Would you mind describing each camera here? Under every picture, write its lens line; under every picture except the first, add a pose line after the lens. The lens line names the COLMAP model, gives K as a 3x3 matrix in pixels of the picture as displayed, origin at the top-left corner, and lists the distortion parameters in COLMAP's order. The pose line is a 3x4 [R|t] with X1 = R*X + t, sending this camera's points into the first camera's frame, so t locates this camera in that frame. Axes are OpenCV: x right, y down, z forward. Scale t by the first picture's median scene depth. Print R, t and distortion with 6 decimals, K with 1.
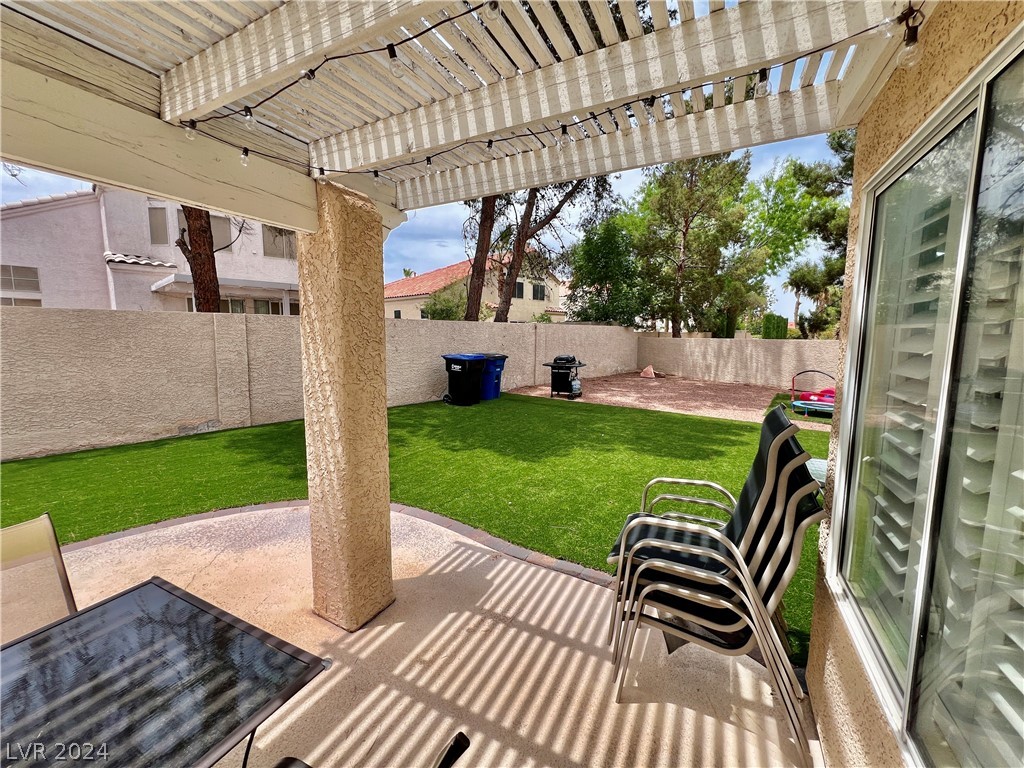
lens RADIAL K [[411.5, 0, 509.1], [0, 411.5, 380.4], [0, 0, 1]] dist [0.000691, 0.000098]
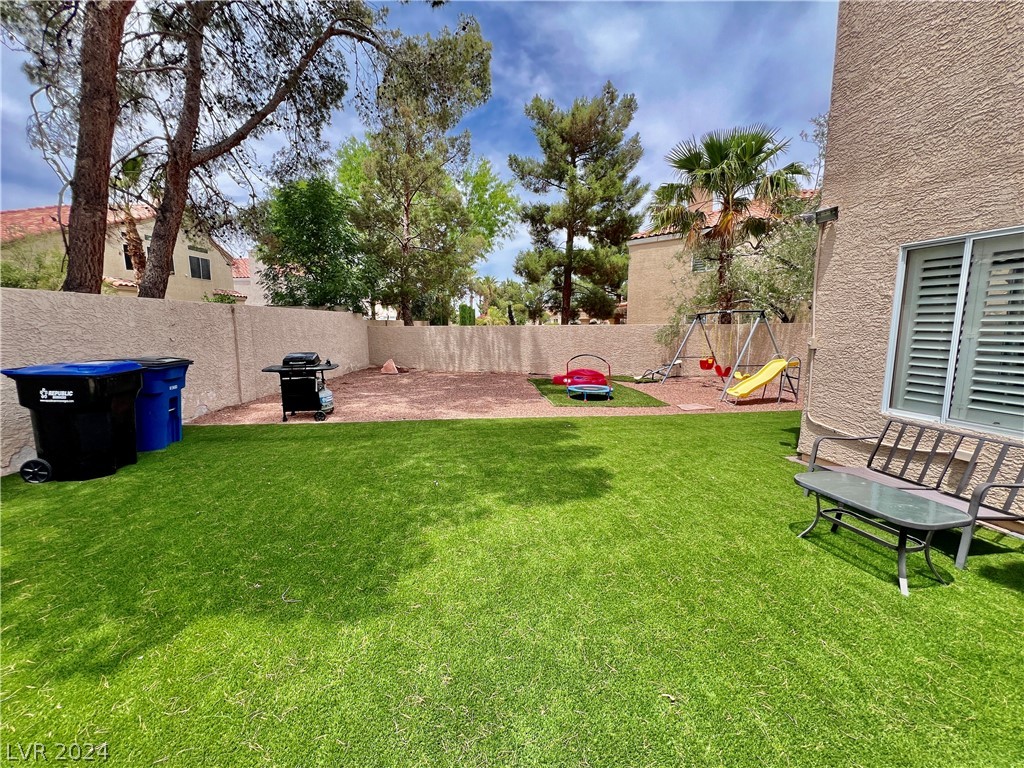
lens RADIAL K [[411.5, 0, 509.1], [0, 411.5, 380.4], [0, 0, 1]] dist [0.000691, 0.000098]
pose [[0.748957, -0.099779, 0.655063, -0.043750], [0.087037, 0.994846, 0.052023, -0.022673], [-0.656877, 0.018051, 0.753781, 0.291363]]
